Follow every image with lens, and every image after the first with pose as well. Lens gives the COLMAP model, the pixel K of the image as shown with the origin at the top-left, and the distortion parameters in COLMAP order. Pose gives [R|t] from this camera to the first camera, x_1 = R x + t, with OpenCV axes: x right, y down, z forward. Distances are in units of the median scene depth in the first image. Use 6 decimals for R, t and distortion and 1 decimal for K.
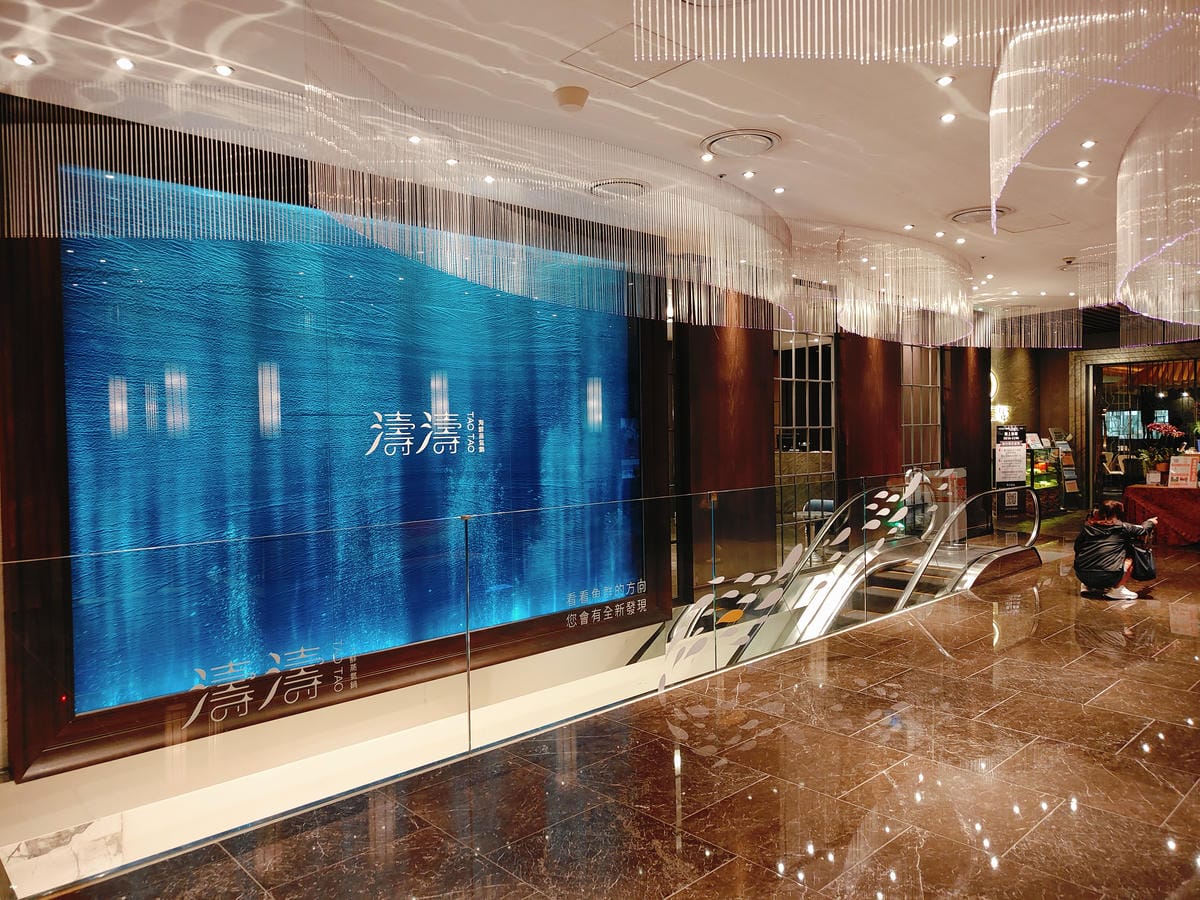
lens RADIAL K [[854.0, 0, 598.4], [0, 854.0, 448.5], [0, 0, 1]] dist [0.005668, 0.005121]
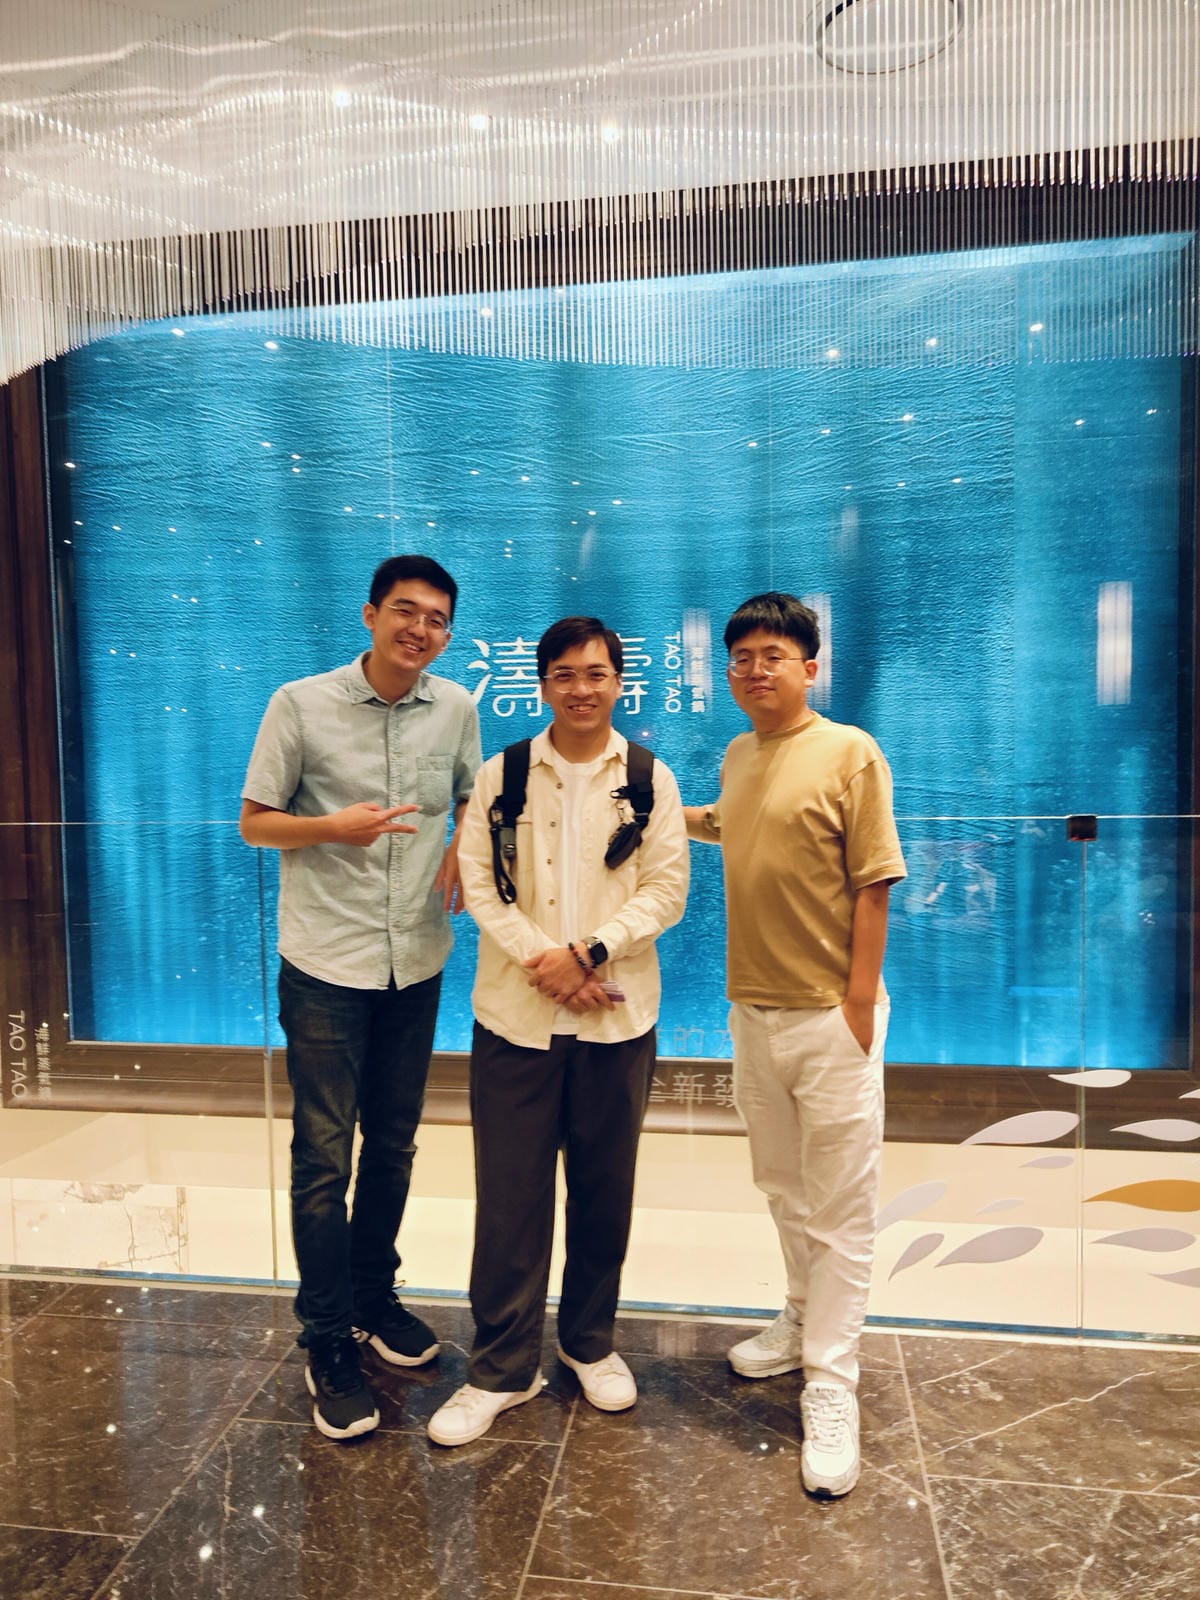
lens RADIAL K [[1138.7, 0, 599.9], [0, 1138.7, 806.8], [0, 0, 1]] dist [0.005668, 0.005121]
pose [[0.603794, 0.052202, -0.795429, 0.394281], [-0.010053, 0.998273, 0.057883, 0.023495], [0.797077, -0.026953, 0.603276, 0.599648]]
